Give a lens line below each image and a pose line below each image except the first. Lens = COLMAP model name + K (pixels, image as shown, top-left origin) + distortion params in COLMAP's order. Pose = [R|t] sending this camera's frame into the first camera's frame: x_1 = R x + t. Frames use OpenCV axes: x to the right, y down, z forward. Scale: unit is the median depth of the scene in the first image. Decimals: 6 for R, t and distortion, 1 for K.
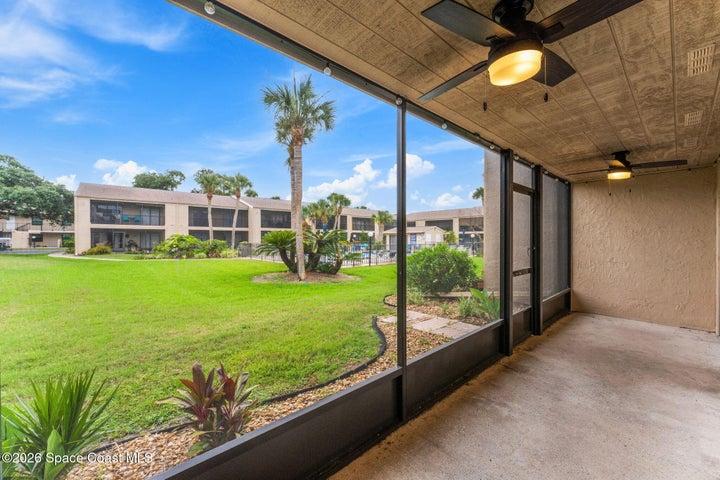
lens RADIAL K [[296.0, 0, 355.8], [0, 296.0, 238.2], [0, 0, 1]] dist [0.000788, 0.000187]
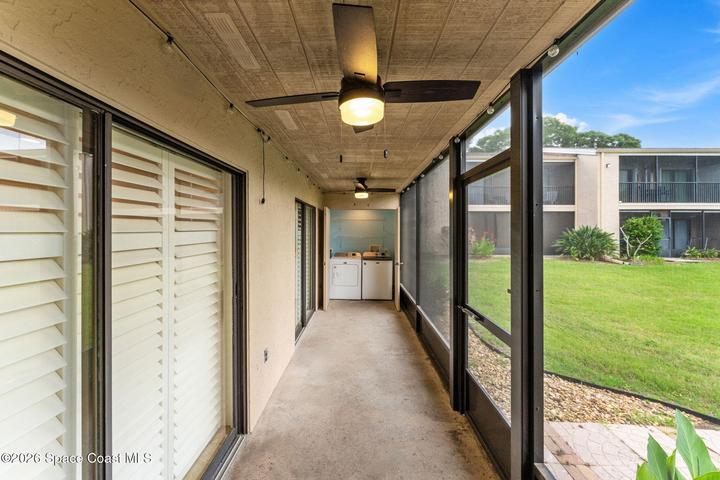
lens RADIAL K [[296.0, 0, 355.8], [0, 296.0, 238.2], [0, 0, 1]] dist [0.000788, 0.000187]
pose [[-0.693007, 0.003265, -0.720923, 1.590556], [-0.006701, 0.999917, 0.010971, -0.062886], [0.720900, 0.012434, -0.692928, 1.716717]]
